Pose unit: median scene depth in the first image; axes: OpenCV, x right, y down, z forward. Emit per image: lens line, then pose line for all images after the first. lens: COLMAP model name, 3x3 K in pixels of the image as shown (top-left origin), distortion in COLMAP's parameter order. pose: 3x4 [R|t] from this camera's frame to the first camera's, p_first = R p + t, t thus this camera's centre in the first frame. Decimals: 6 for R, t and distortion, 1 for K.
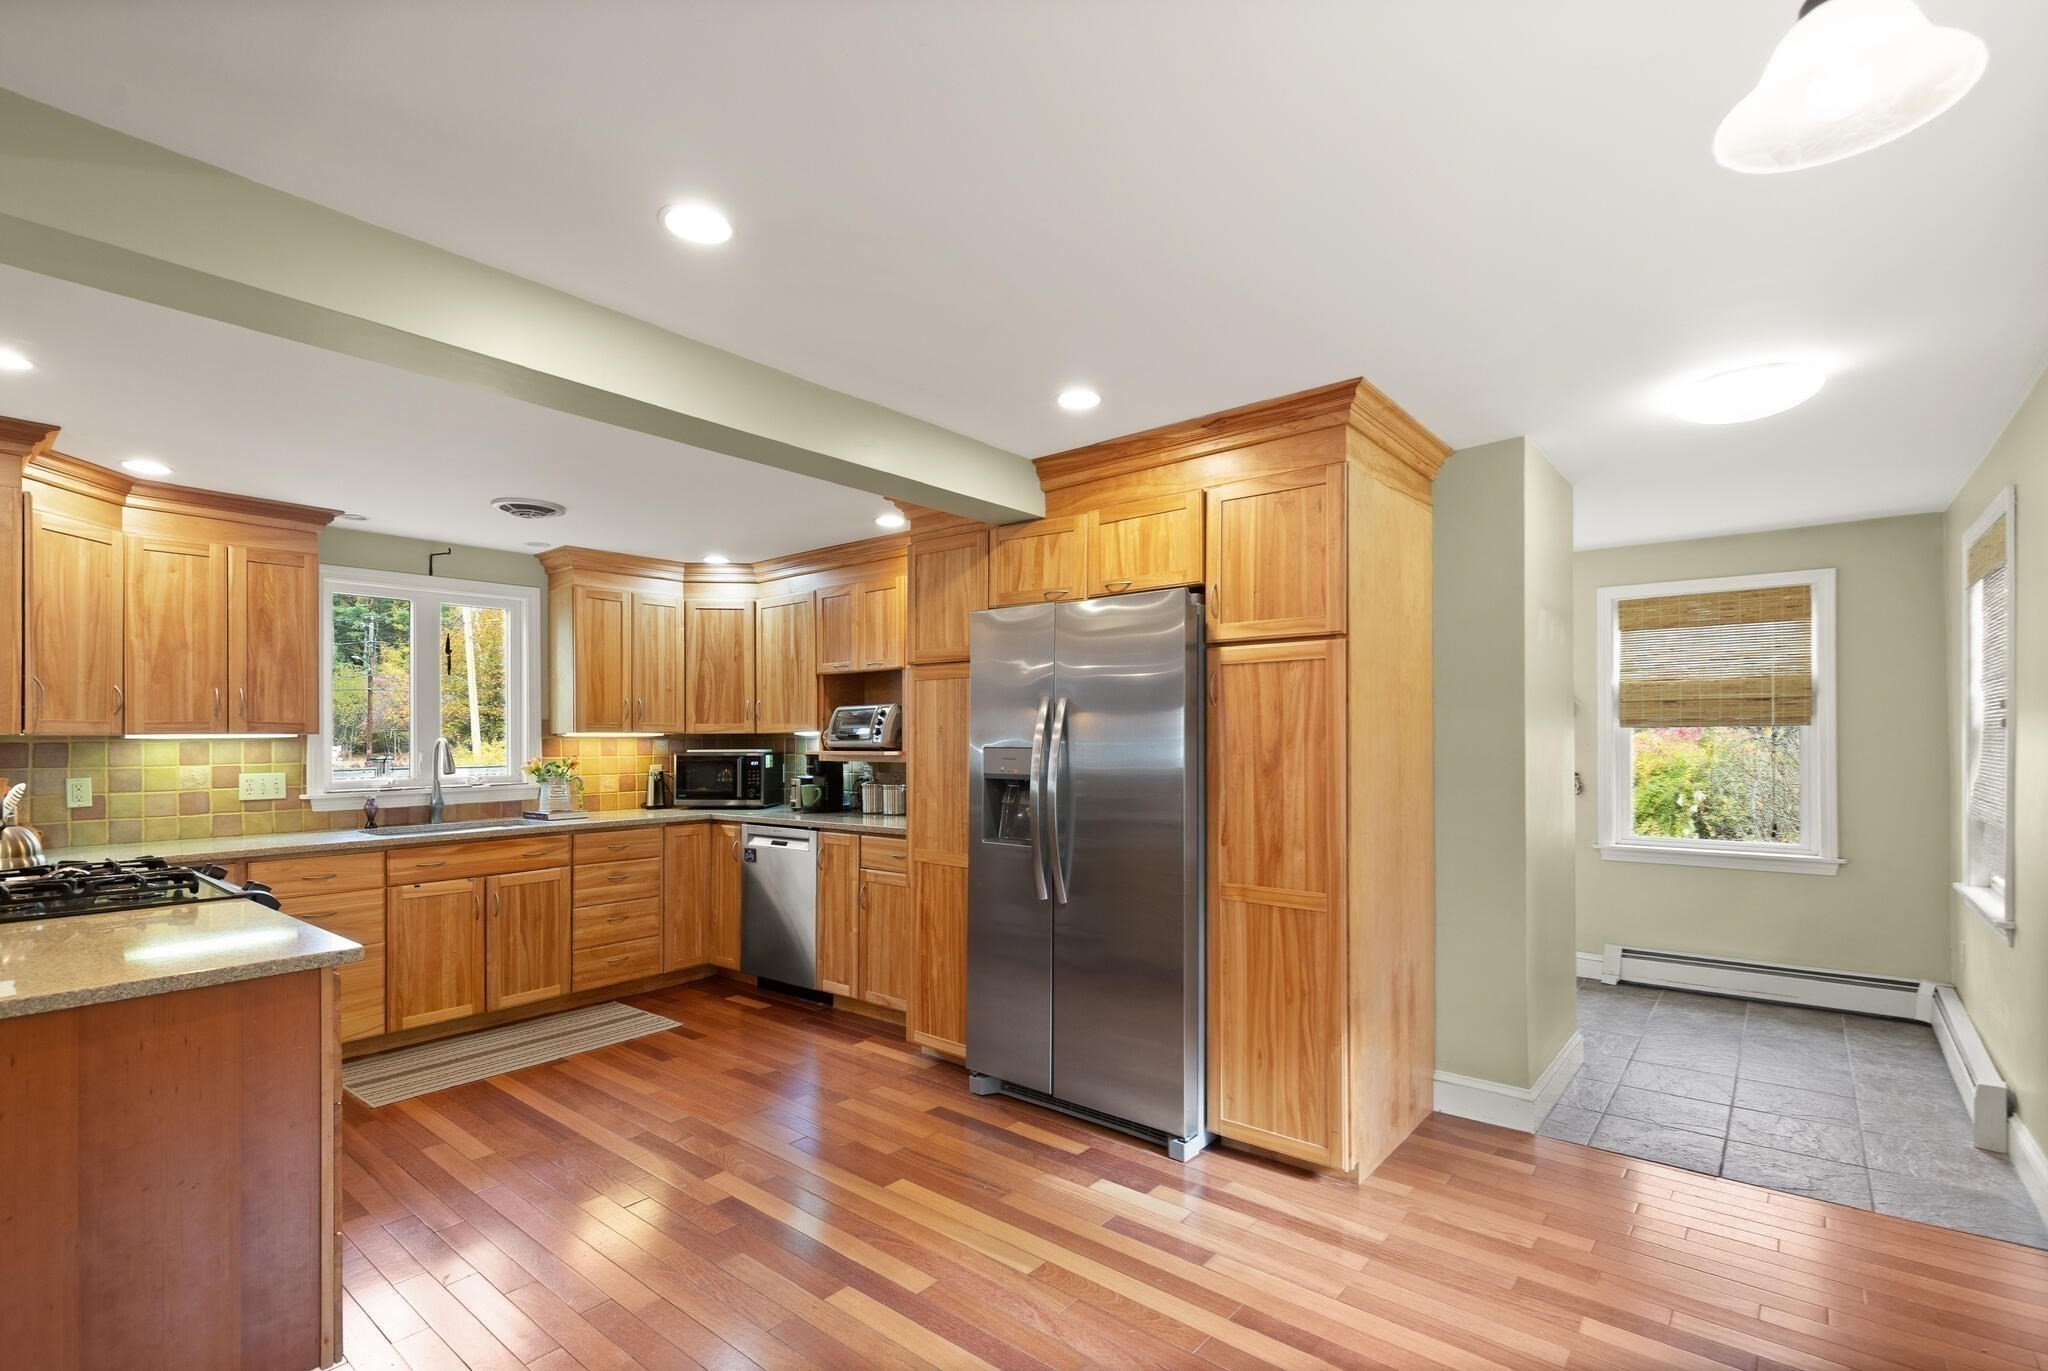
lens RADIAL K [[940.9, 0, 1020.2], [0, 940.9, 729.2], [0, 0, 1]] dist [0.016130, -0.000265]
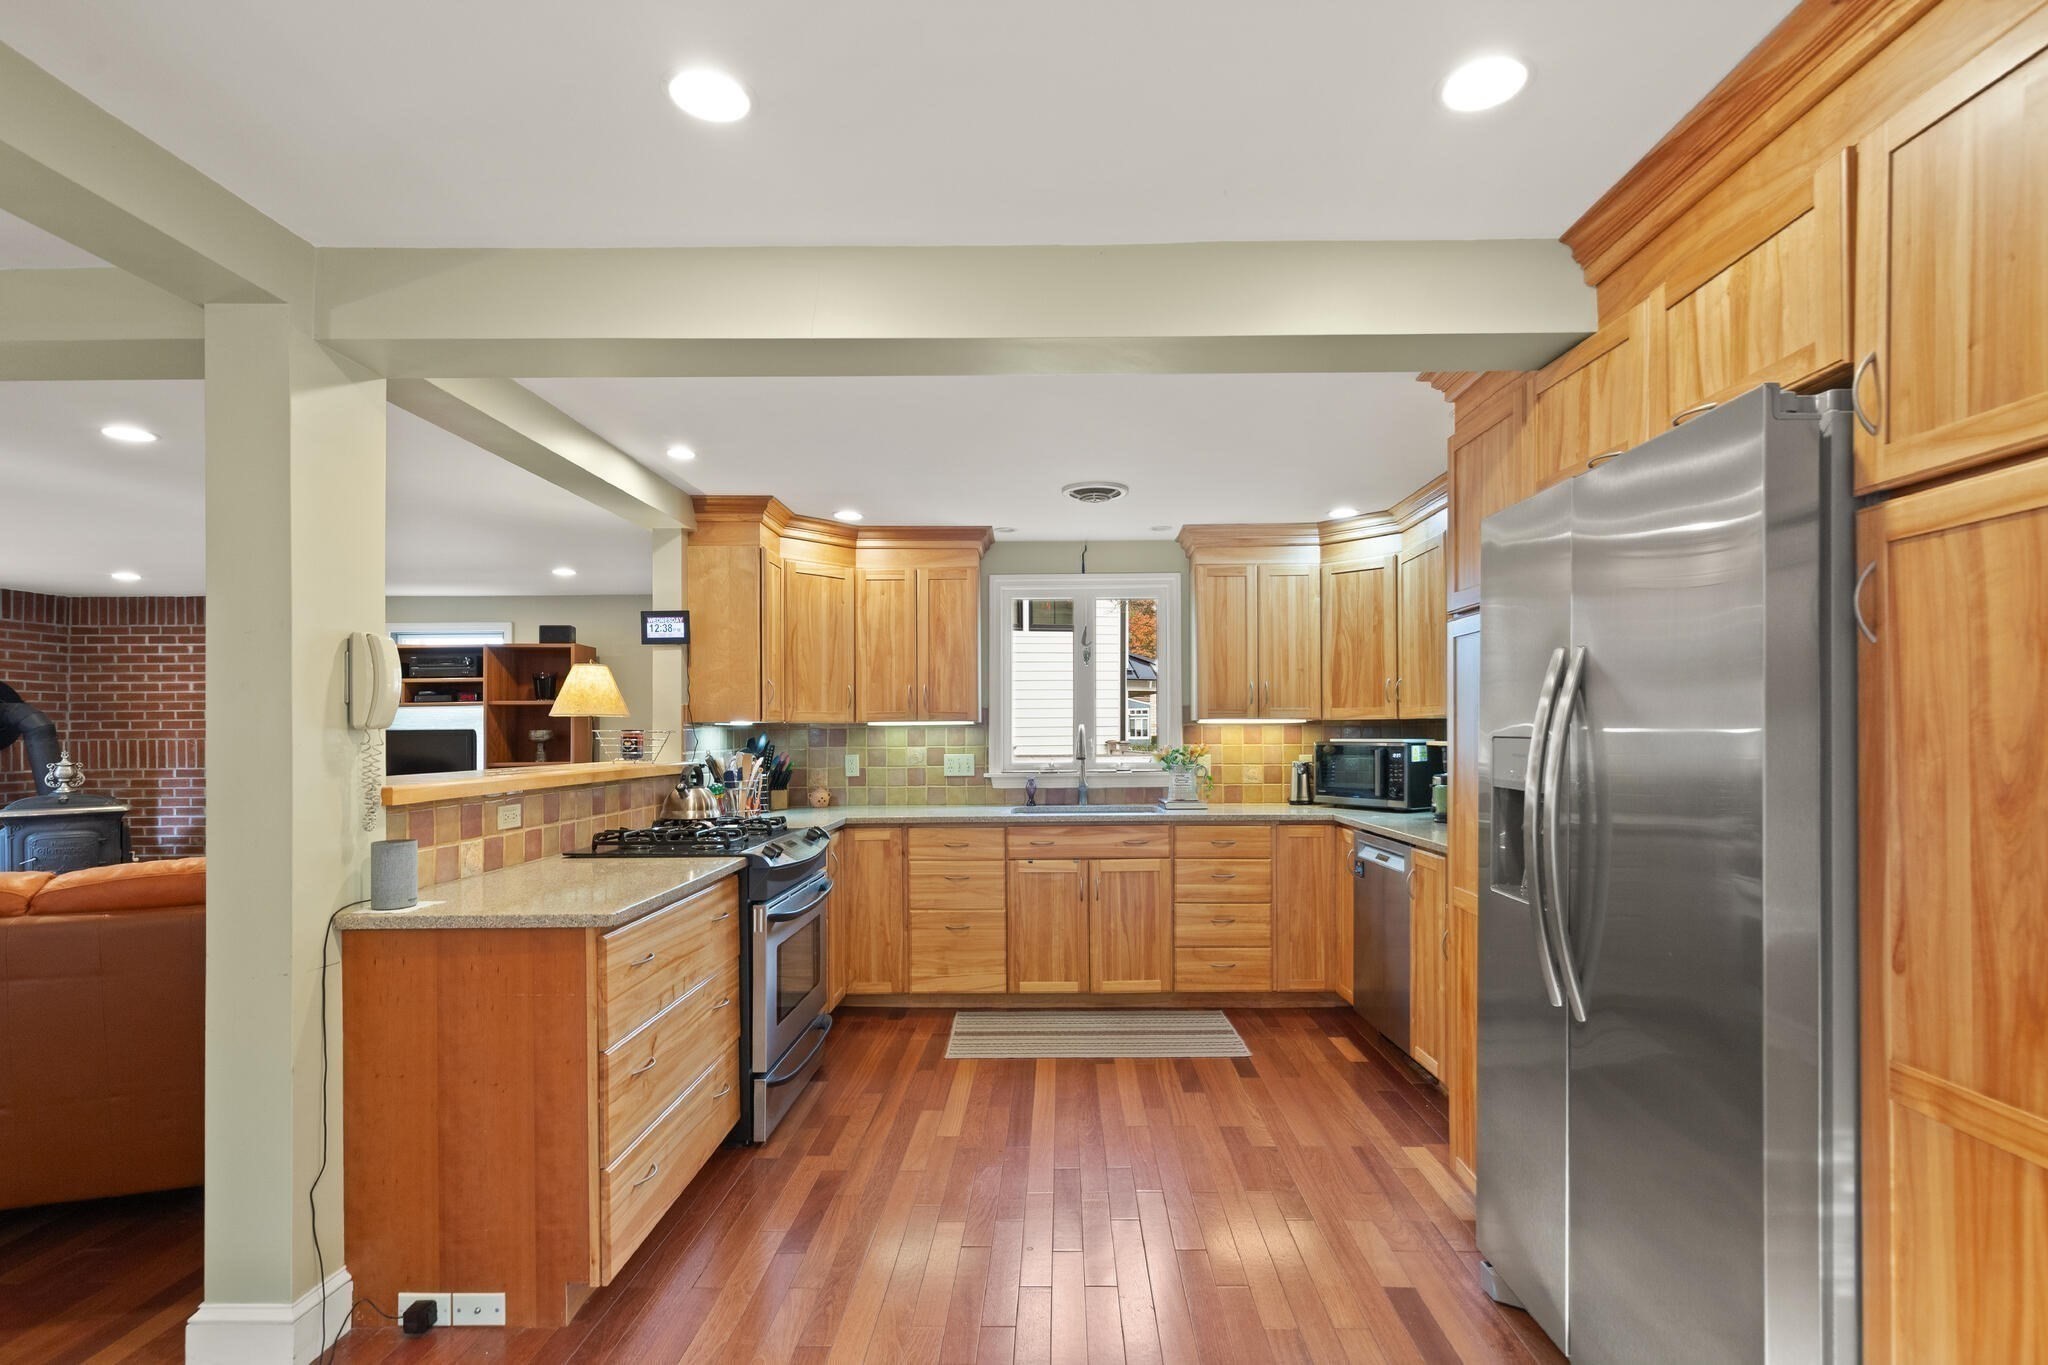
lens RADIAL K [[965.5, 0, 1049.4], [0, 965.5, 719.5], [0, 0, 1]] dist [0.002521, 0.000277]
pose [[0.635421, -0.006885, -0.772135, 0.203176], [0.007517, 0.999968, -0.002731, 0.005975], [0.772129, -0.004069, 0.635452, 0.287793]]
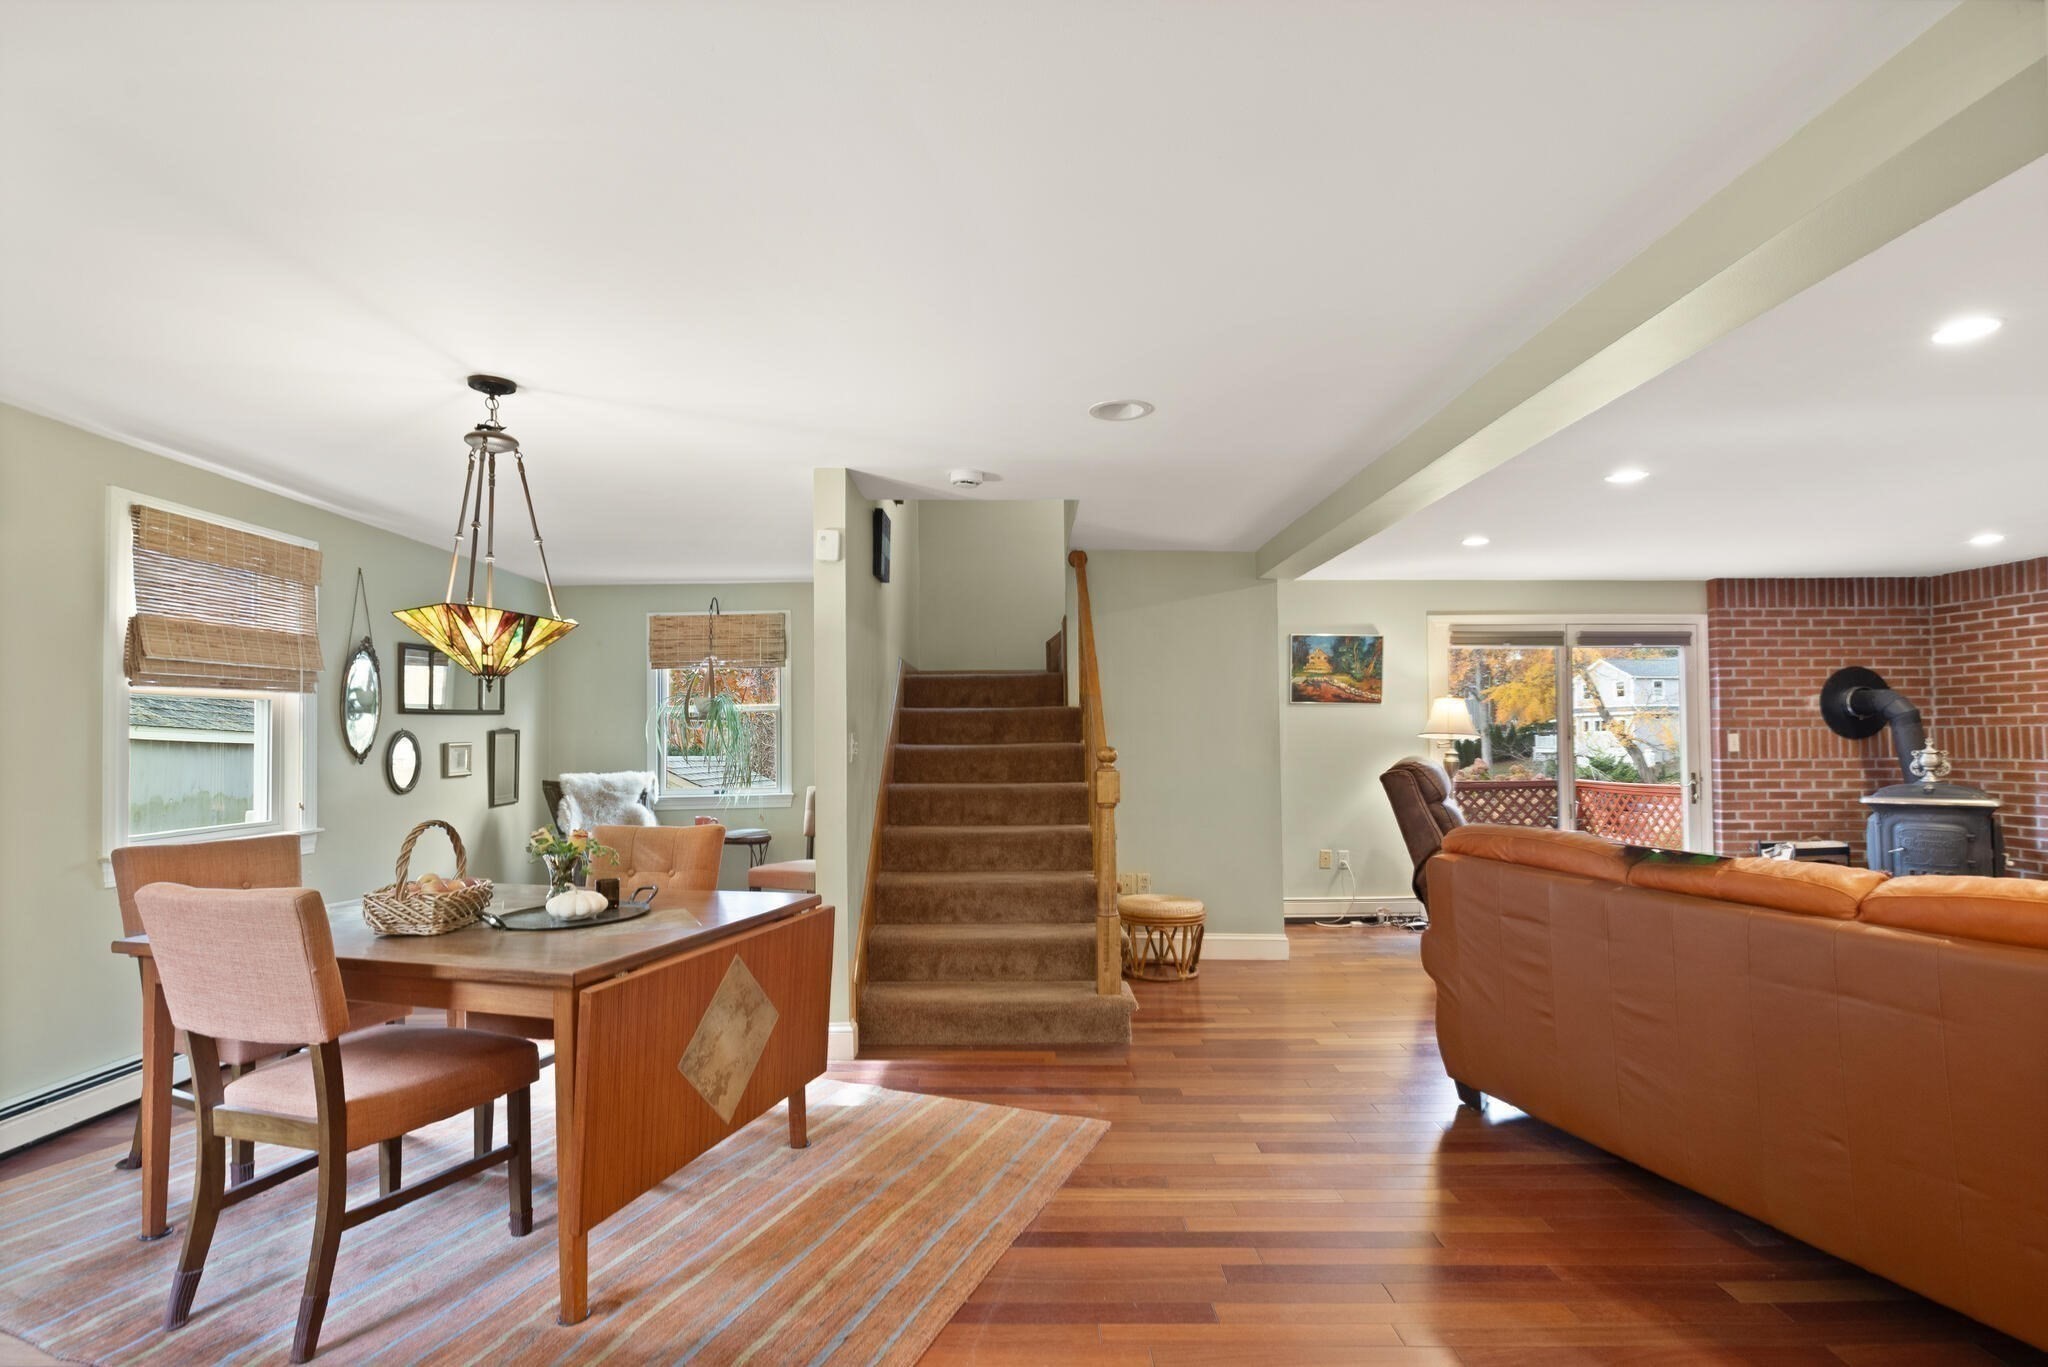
lens RADIAL K [[973.8, 0, 1026.2], [0, 973.8, 713.8], [0, 0, 1]] dist [-0.003669, 0.000114]
pose [[-0.760674, -0.004387, -0.649119, 0.014467], [0.015347, 0.999576, -0.024740, 0.018071], [0.648952, -0.028781, -0.760284, 0.286100]]
